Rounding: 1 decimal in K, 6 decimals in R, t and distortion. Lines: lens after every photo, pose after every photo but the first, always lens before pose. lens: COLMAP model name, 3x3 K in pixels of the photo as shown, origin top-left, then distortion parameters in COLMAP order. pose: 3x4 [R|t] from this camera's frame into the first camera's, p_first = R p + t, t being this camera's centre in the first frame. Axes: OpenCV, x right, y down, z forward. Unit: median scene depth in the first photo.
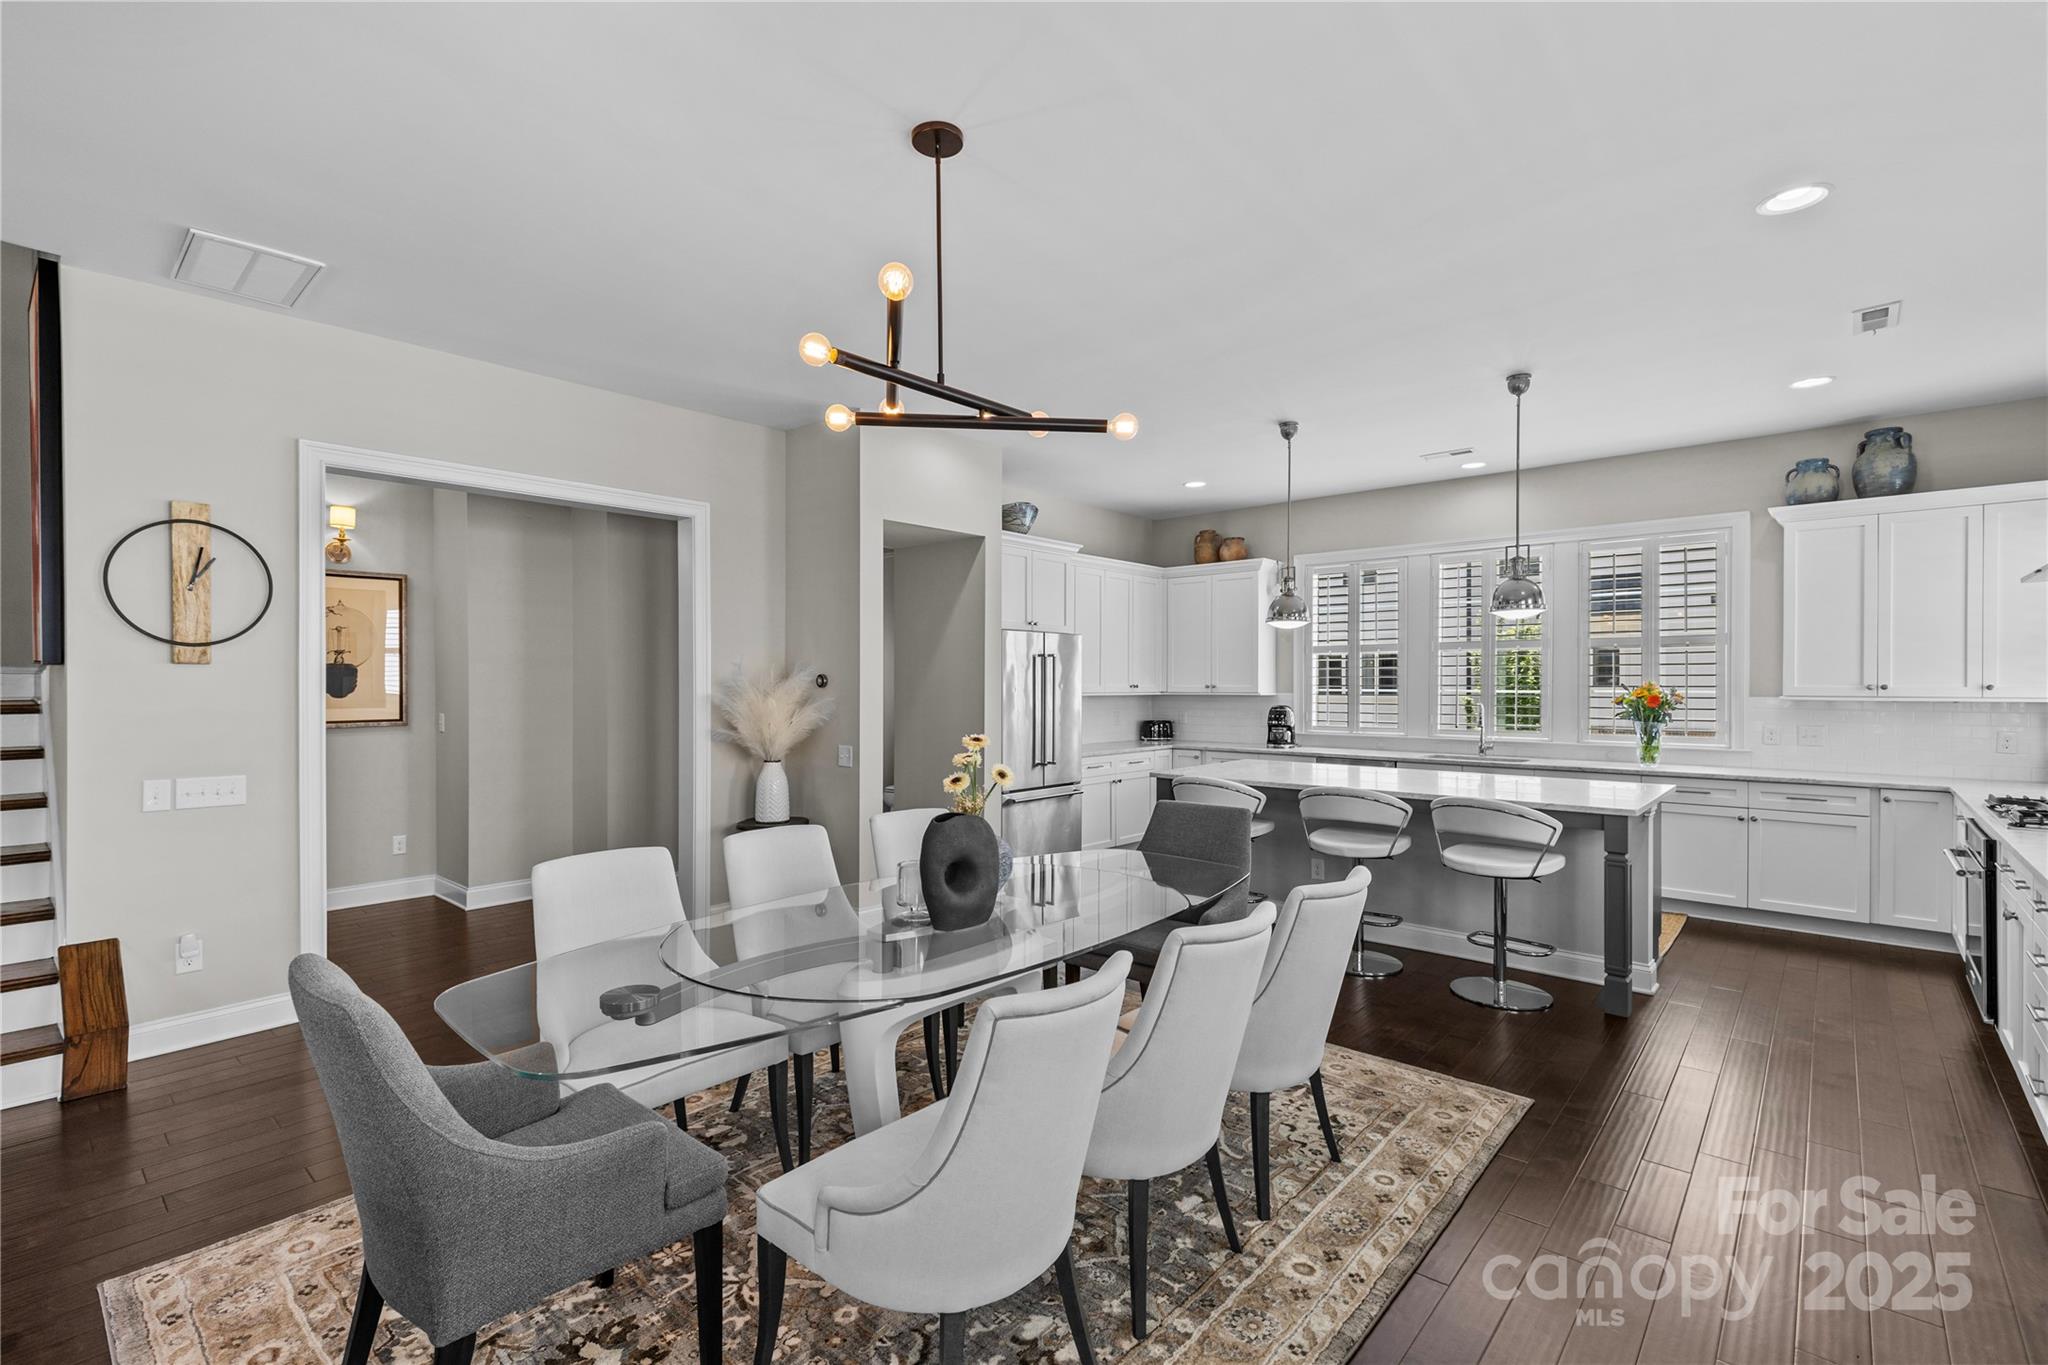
lens RADIAL K [[915.7, 0, 1019.7], [0, 915.7, 687.2], [0, 0, 1]] dist [0.004902, -0.000685]
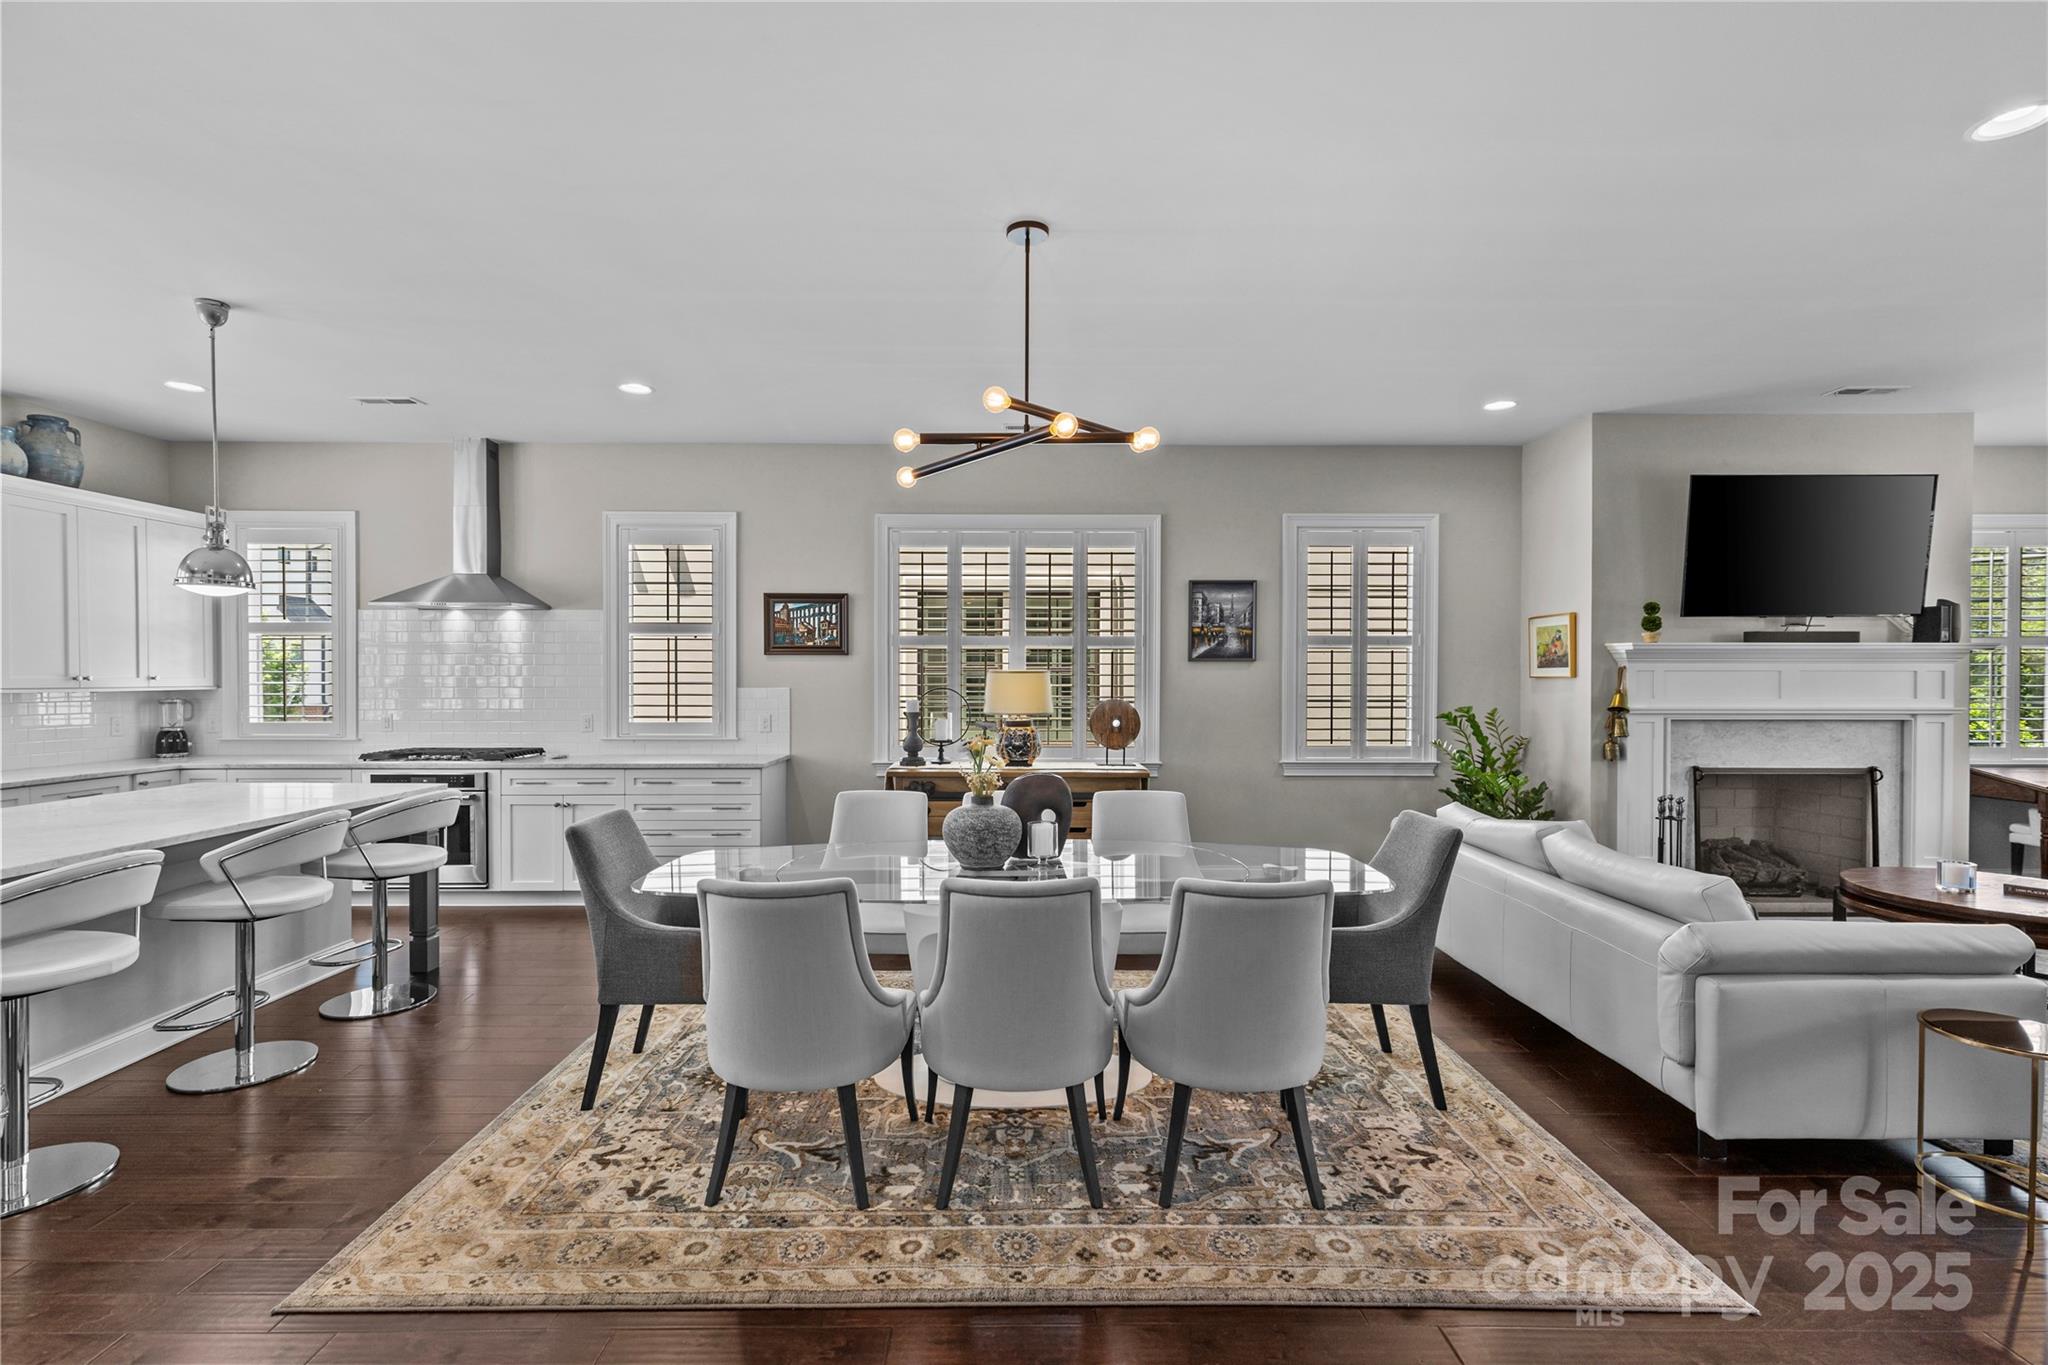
lens RADIAL K [[912.0, 0, 1019.3], [0, 912.0, 684.5], [0, 0, 1]] dist [0.007189, -0.001734]
pose [[-0.672689, -0.007414, 0.739888, -0.450686], [0.001619, 0.999933, 0.011491, -0.002719], [-0.739923, 0.008927, -0.672632, 0.821594]]
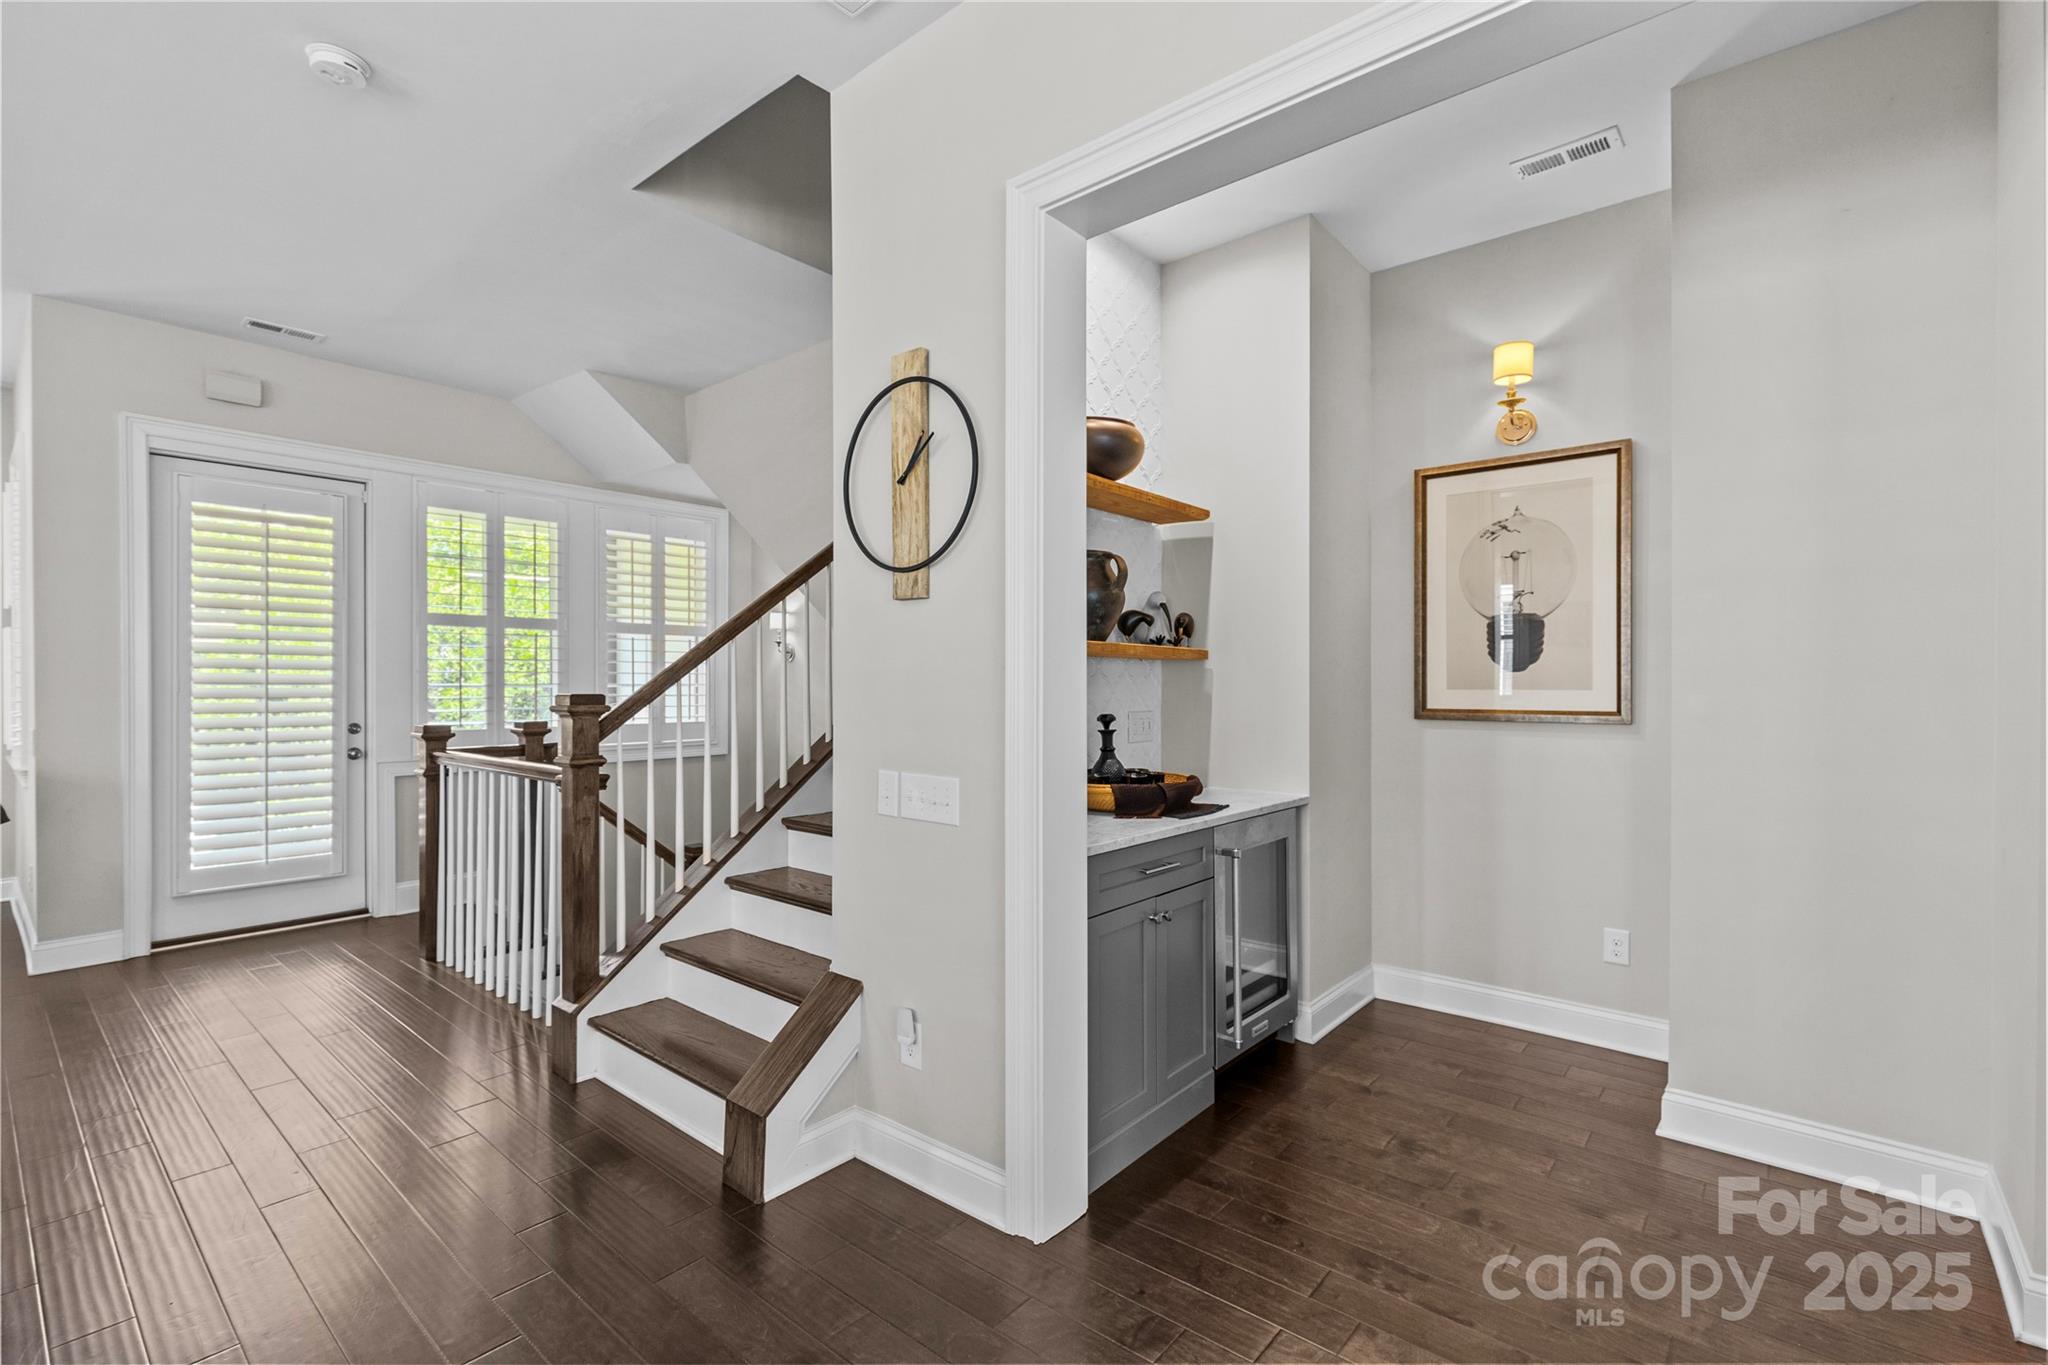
lens RADIAL K [[911.4, 0, 1015.8], [0, 911.4, 687.7], [0, 0, 1]] dist [0.004758, -0.000914]
pose [[0.022726, 0.005949, -0.999724, -0.157603], [-0.006388, 0.999963, 0.005805, 0.020810], [0.999721, 0.006254, 0.022763, 0.666478]]
